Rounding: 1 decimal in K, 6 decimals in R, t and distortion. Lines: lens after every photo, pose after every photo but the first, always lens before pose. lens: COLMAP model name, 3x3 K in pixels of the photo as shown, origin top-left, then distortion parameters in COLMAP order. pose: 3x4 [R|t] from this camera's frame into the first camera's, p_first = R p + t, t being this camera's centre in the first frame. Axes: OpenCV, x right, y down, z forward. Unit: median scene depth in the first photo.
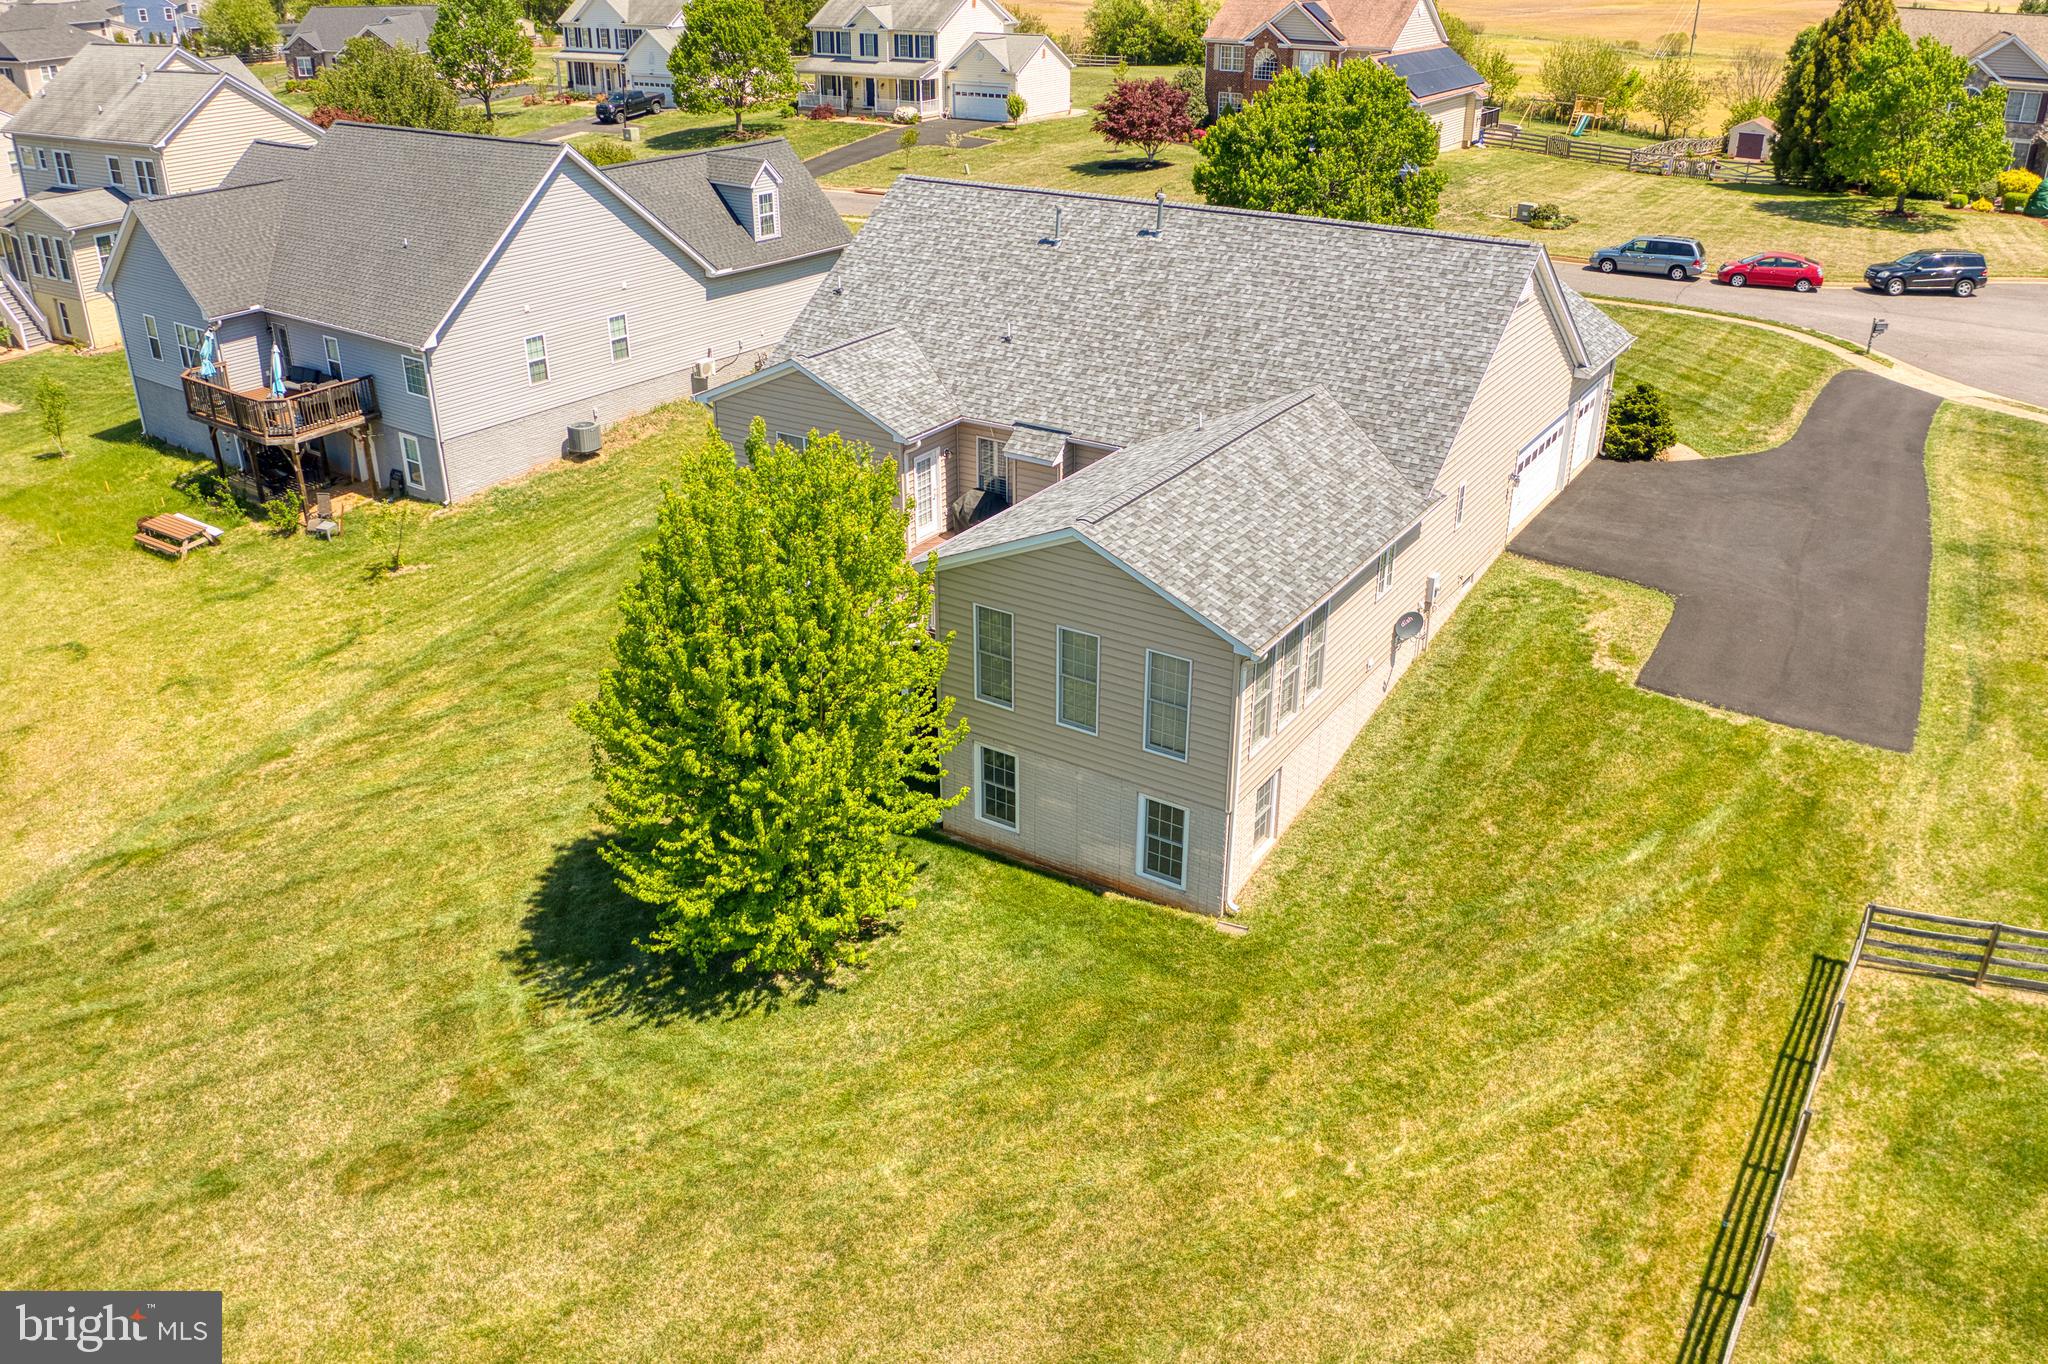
lens RADIAL K [[1591.4, 0, 1018.3], [0, 1591.4, 678.7], [0, 0, 1]] dist [-0.077950, -0.003630]
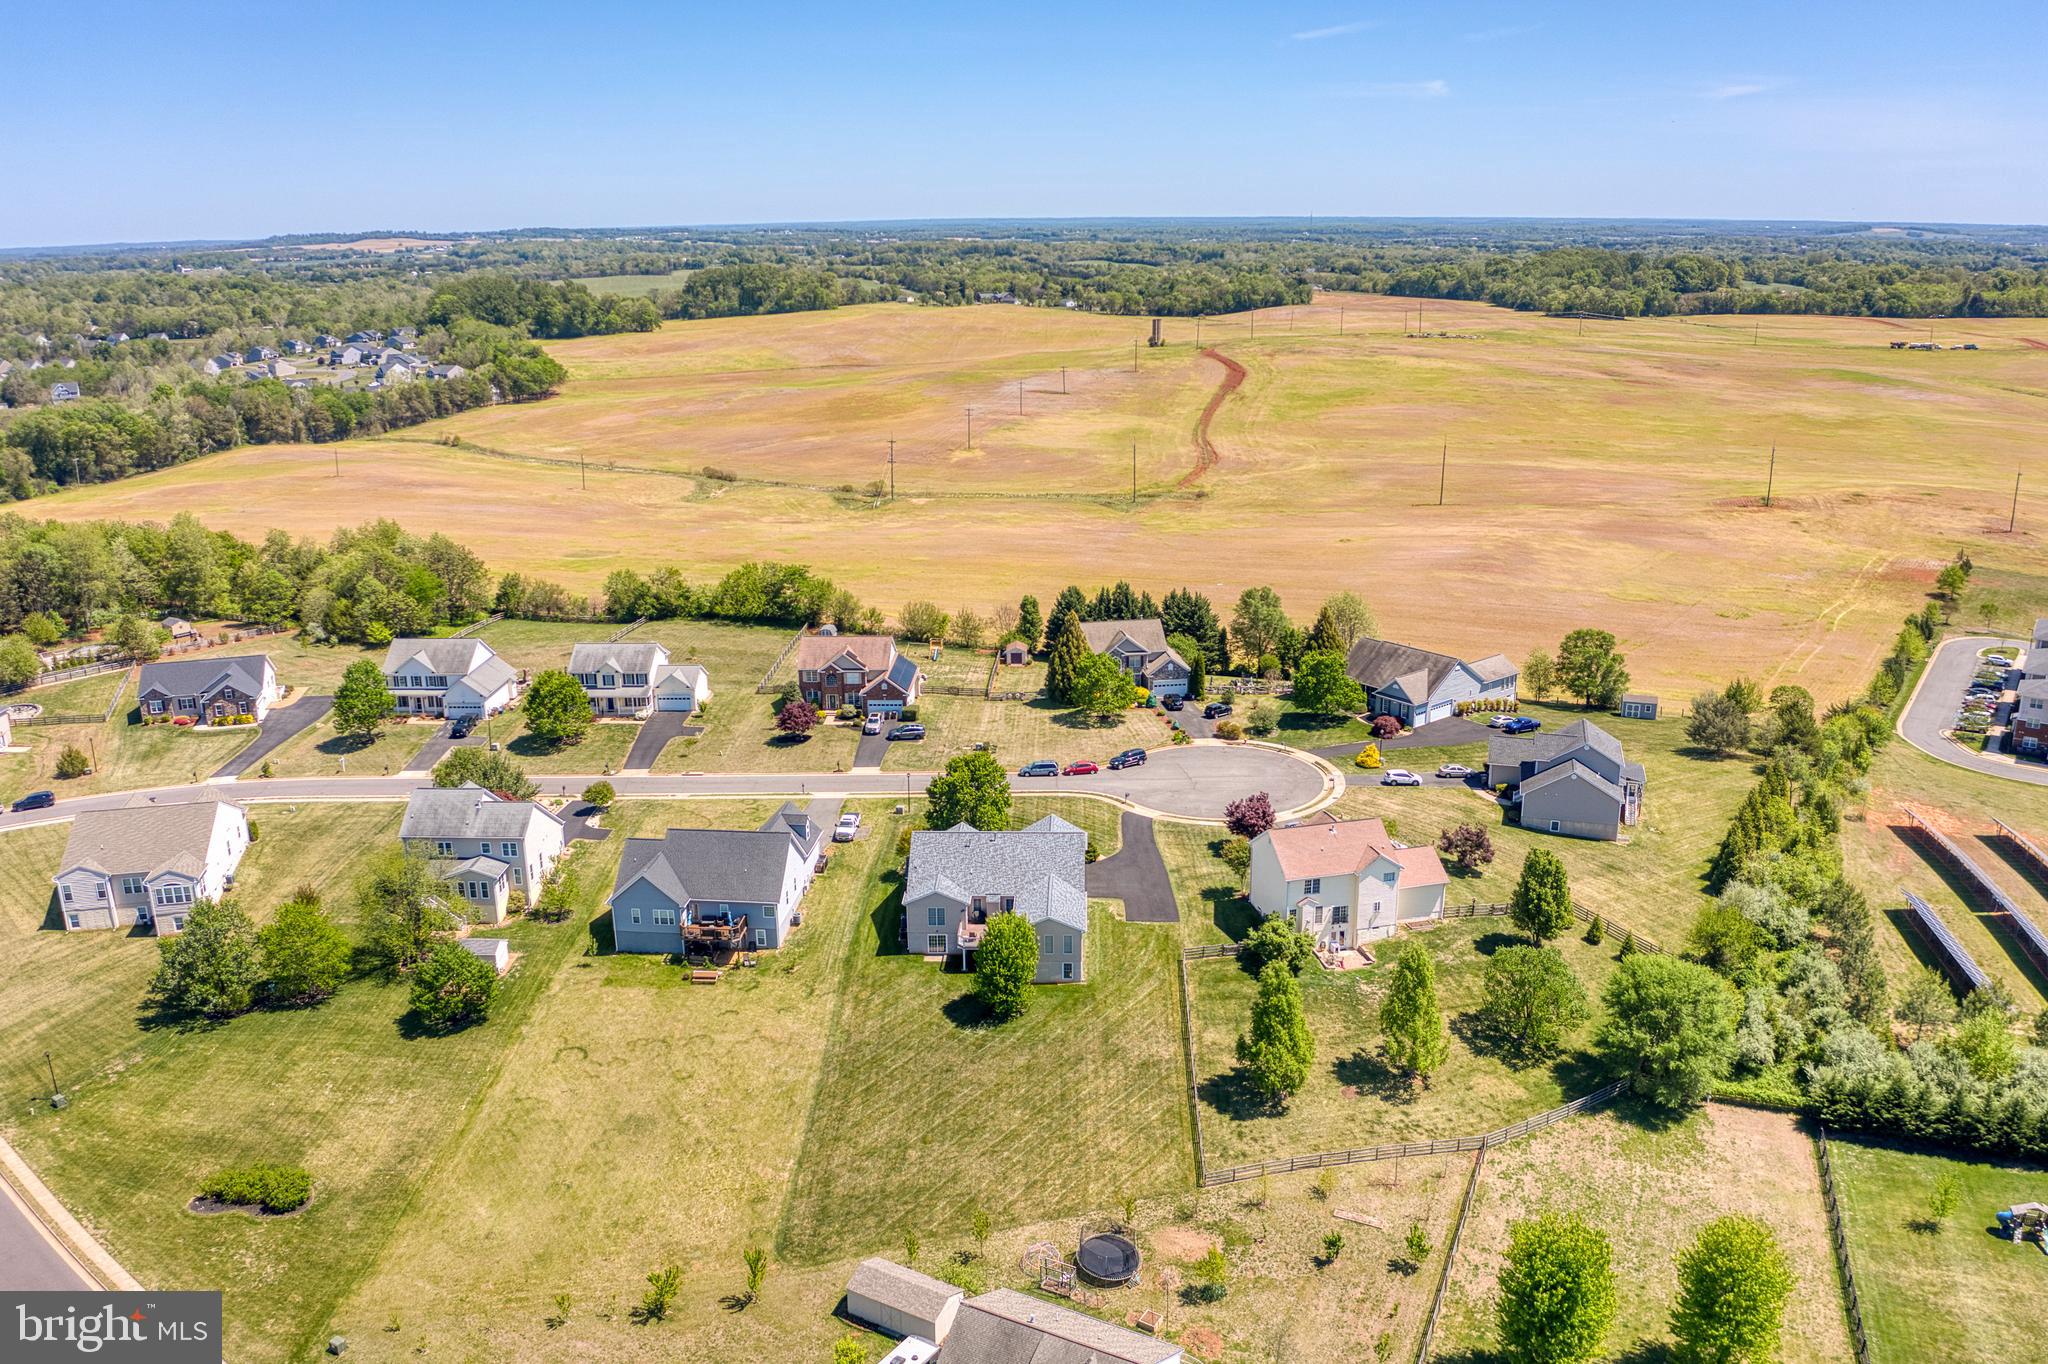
lens RADIAL K [[1591.4, 0, 1018.3], [0, 1591.4, 678.7], [0, 0, 1]] dist [-0.077950, -0.003630]
pose [[0.859648, -0.152142, 0.487708, -1.485514], [0.234442, 0.965657, -0.111996, -0.169785], [-0.453919, 0.210616, 0.865793, -2.220283]]
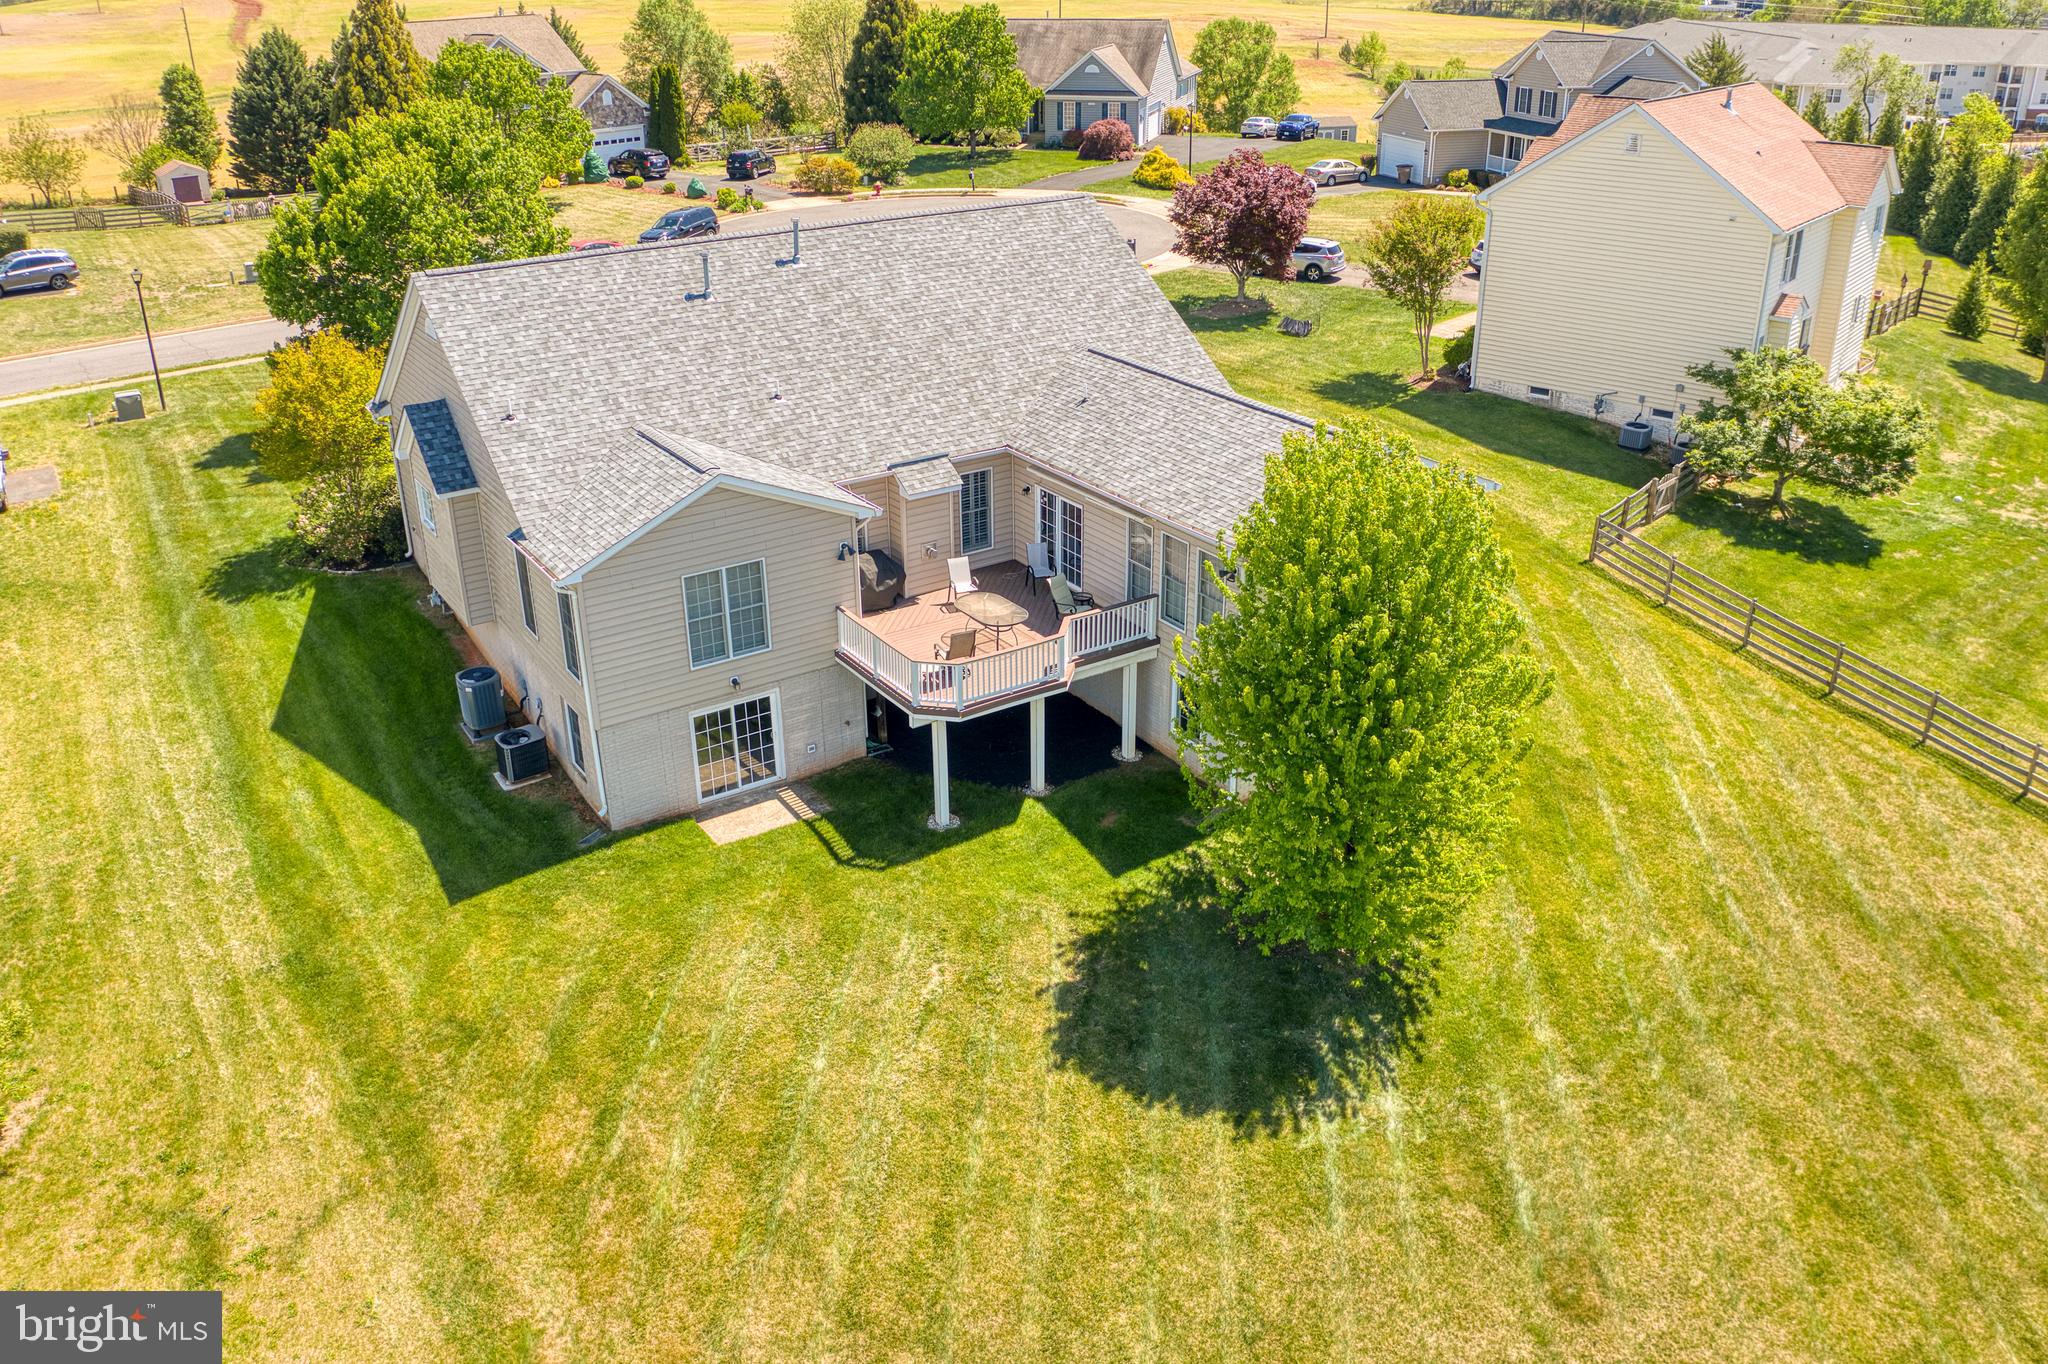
lens RADIAL K [[1593.1, 0, 1024.0], [0, 1593.1, 682.0], [0, 0, 1]] dist [-0.075187, -0.006076]
pose [[0.393875, -0.394904, 0.830008, -0.607882], [0.414345, 0.882333, 0.223174, -0.171902], [-0.820476, 0.256007, 0.511156, 0.374658]]
